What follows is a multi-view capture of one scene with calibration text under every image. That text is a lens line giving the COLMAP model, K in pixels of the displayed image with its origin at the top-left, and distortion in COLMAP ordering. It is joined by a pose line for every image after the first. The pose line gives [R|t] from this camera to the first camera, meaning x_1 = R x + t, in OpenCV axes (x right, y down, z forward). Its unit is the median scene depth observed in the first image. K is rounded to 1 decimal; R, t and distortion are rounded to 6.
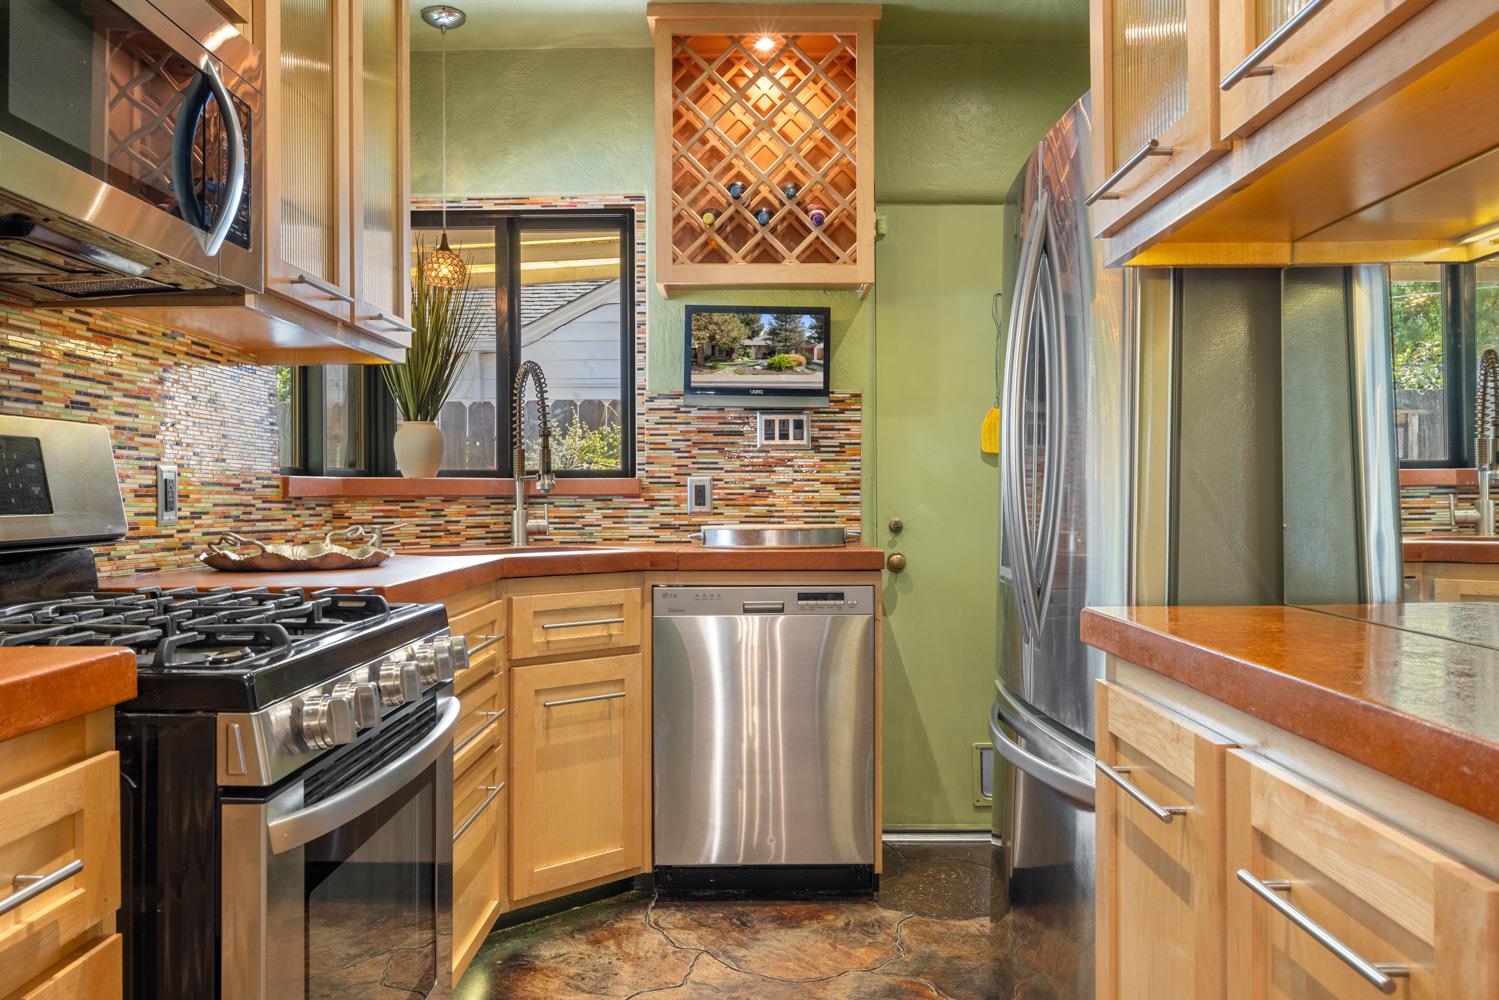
lens RADIAL K [[1177.9, 0, 750.1], [0, 1177.9, 487.8], [0, 0, 1]] dist [-0.001331, 0.003499]
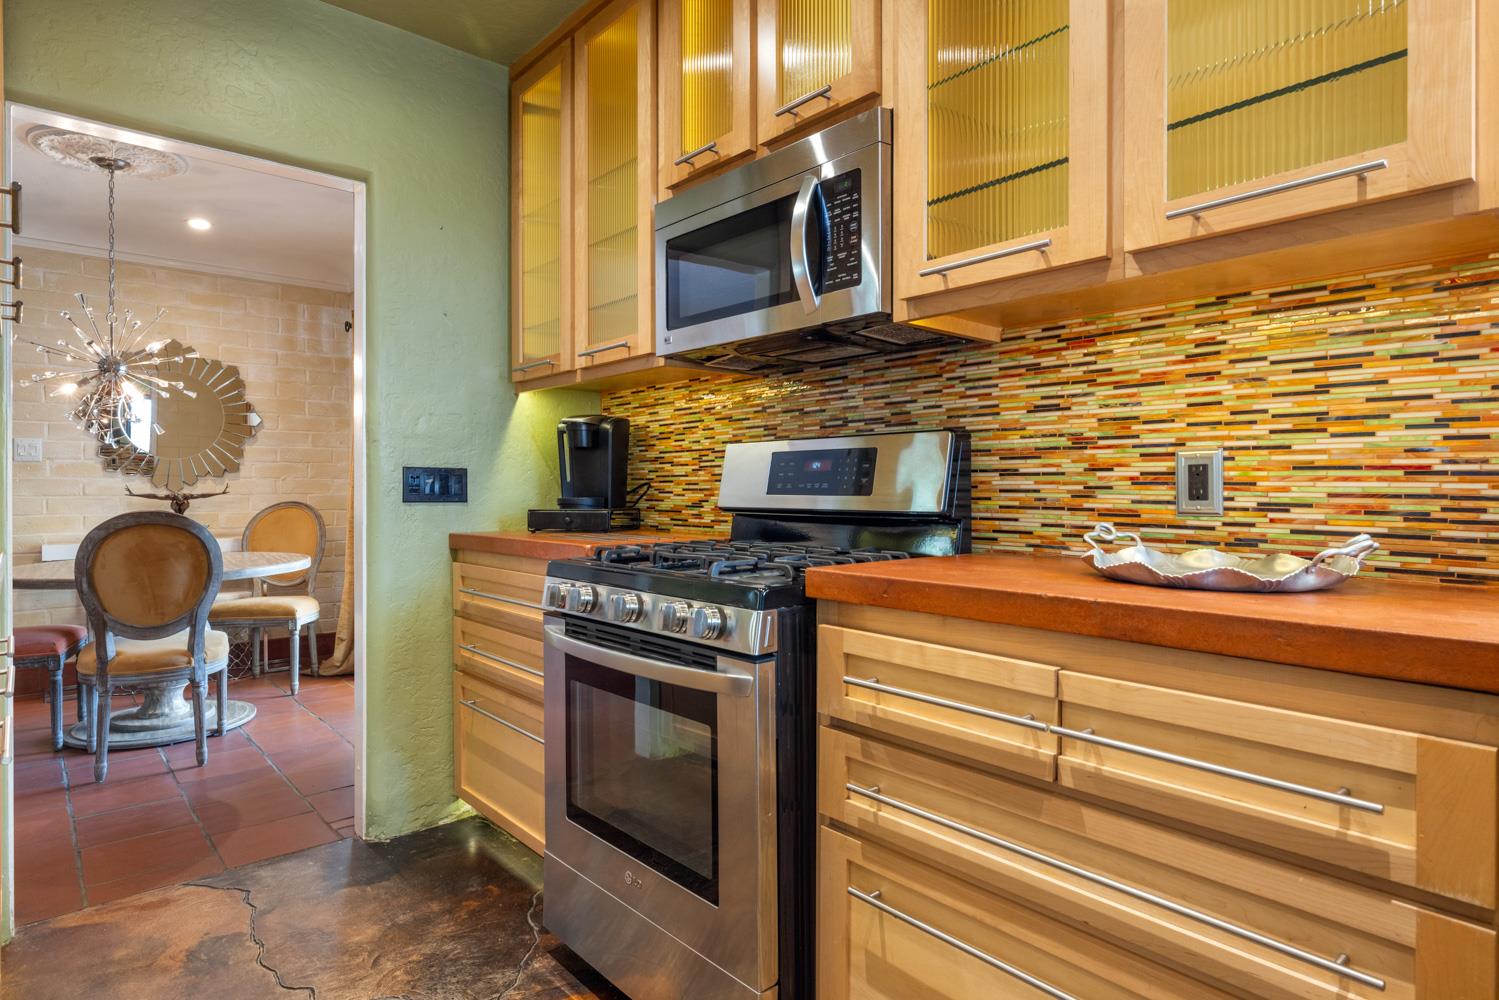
lens RADIAL K [[812.4, 0, 749.5], [0, 812.4, 500.0], [0, 0, 1]] dist [0.001746, 0.000230]
pose [[-0.742407, 0.015463, -0.669771, 0.139087], [0.007005, 0.999858, 0.015319, 0.005786], [0.669913, 0.006681, -0.742410, 0.936809]]
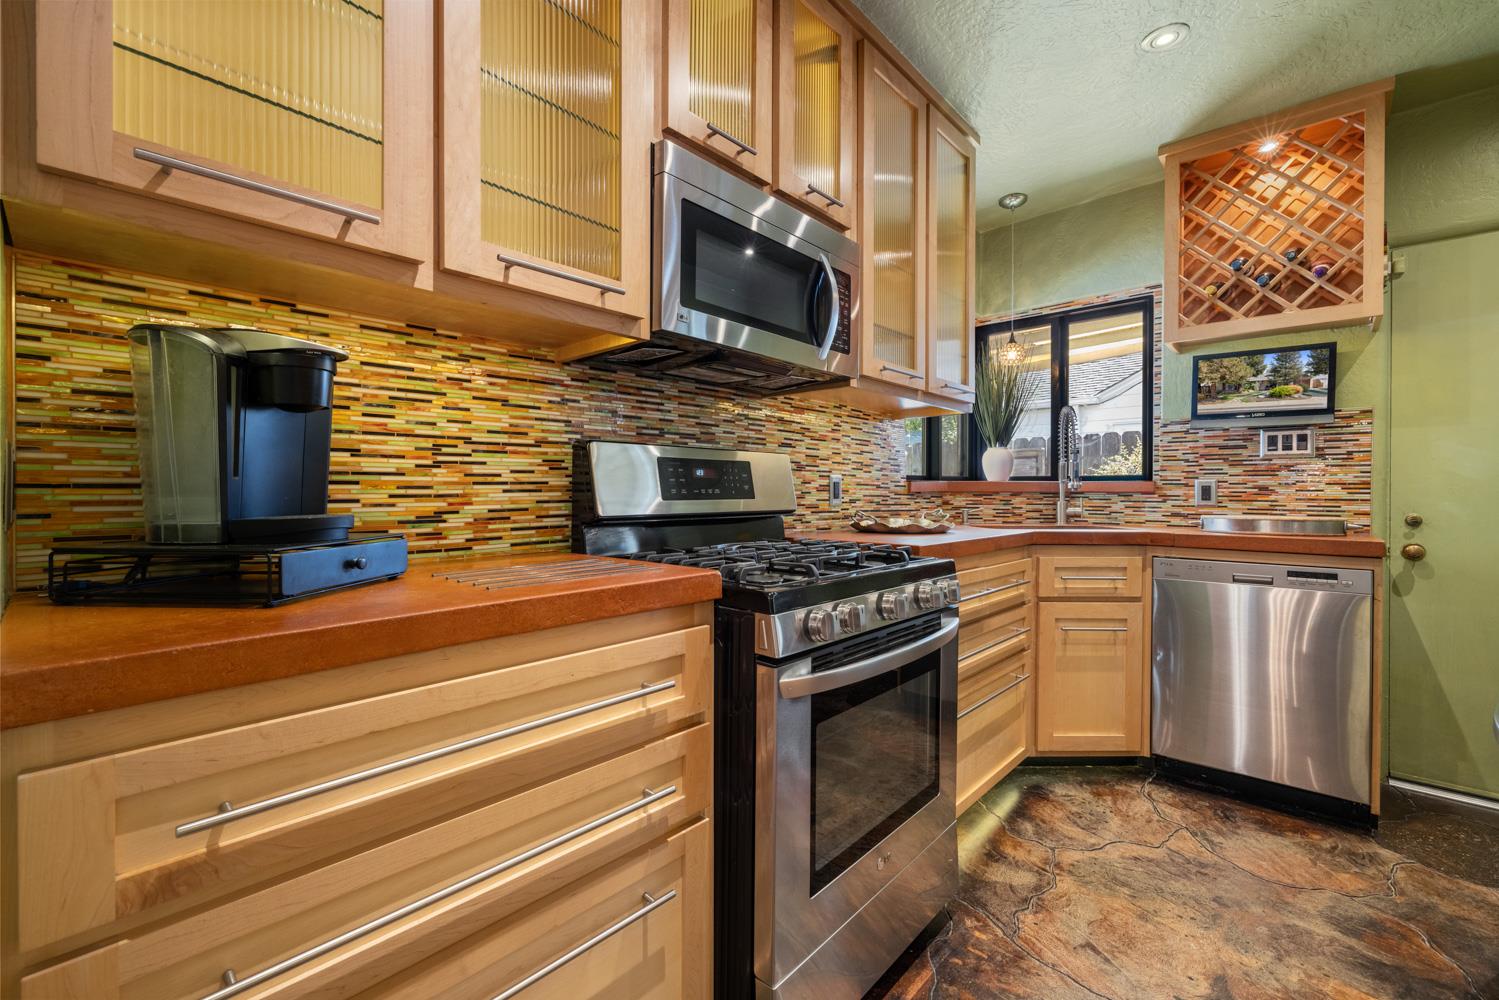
lens RADIAL K [[626.9, 0, 744.3], [0, 626.9, 492.1], [0, 0, 1]] dist [-0.001404, -0.000051]
pose [[0.736122, 0.007136, -0.676811, 0.065978], [-0.002486, 0.999966, 0.007839, 0.001106], [0.676844, -0.004088, 0.736115, 0.112132]]
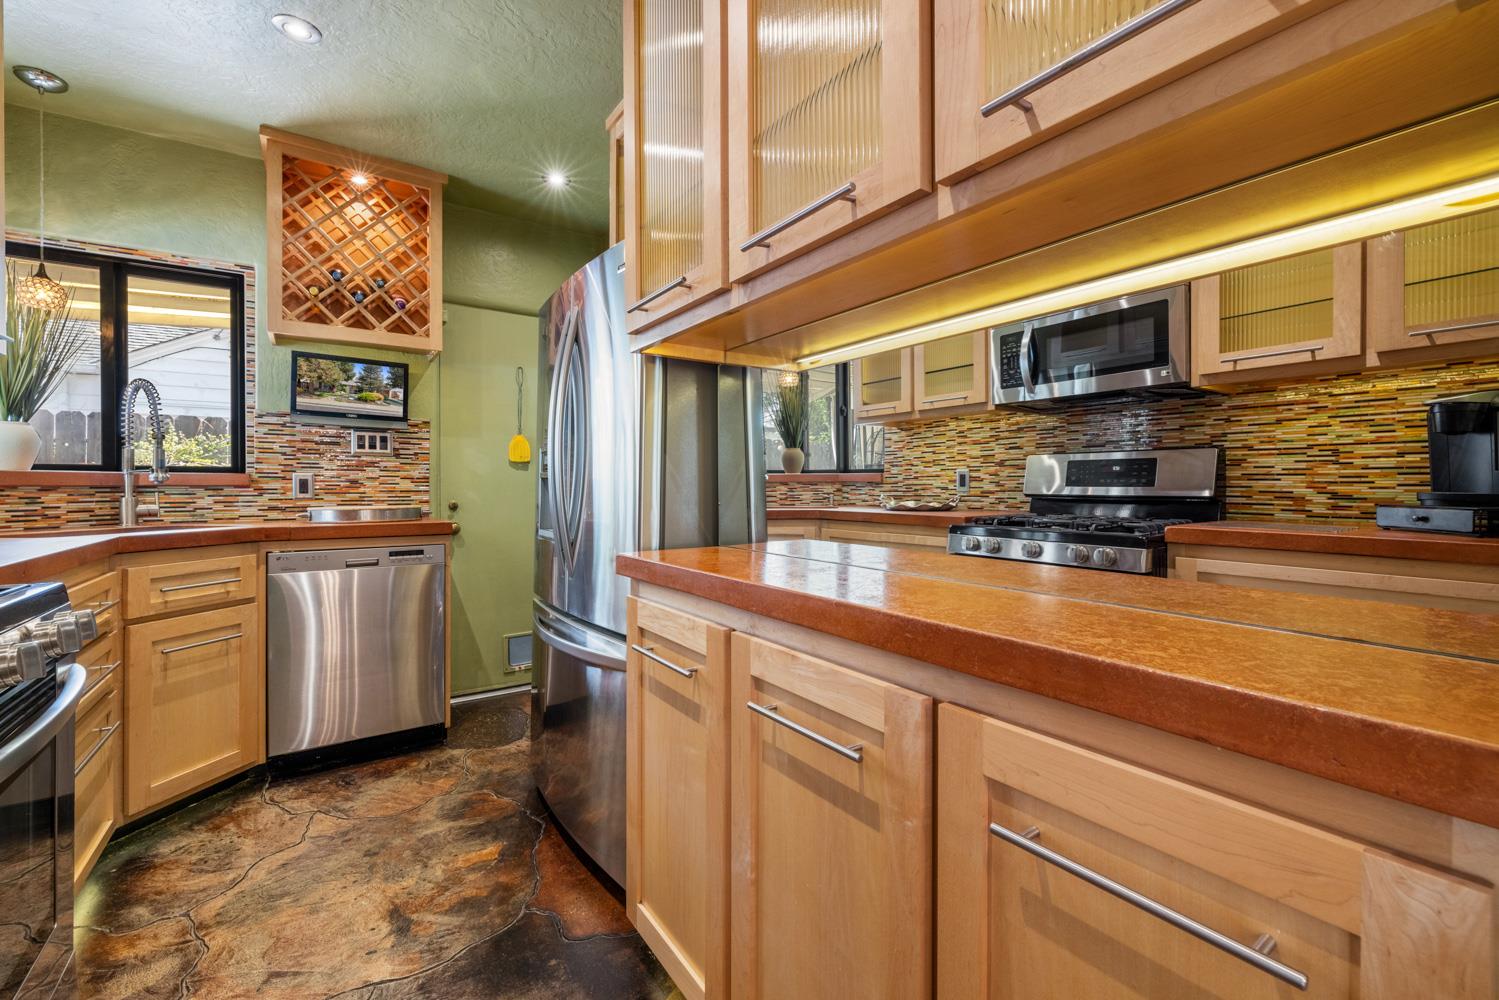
lens RADIAL K [[629.7, 0, 749.1], [0, 629.7, 486.2], [0, 0, 1]] dist [-0.000254, -0.000059]
pose [[0.821030, 0.003121, 0.570877, -0.041168], [-0.006032, 0.999977, 0.003208, 0.001005], [-0.570853, -0.006077, 0.821030, 0.084686]]
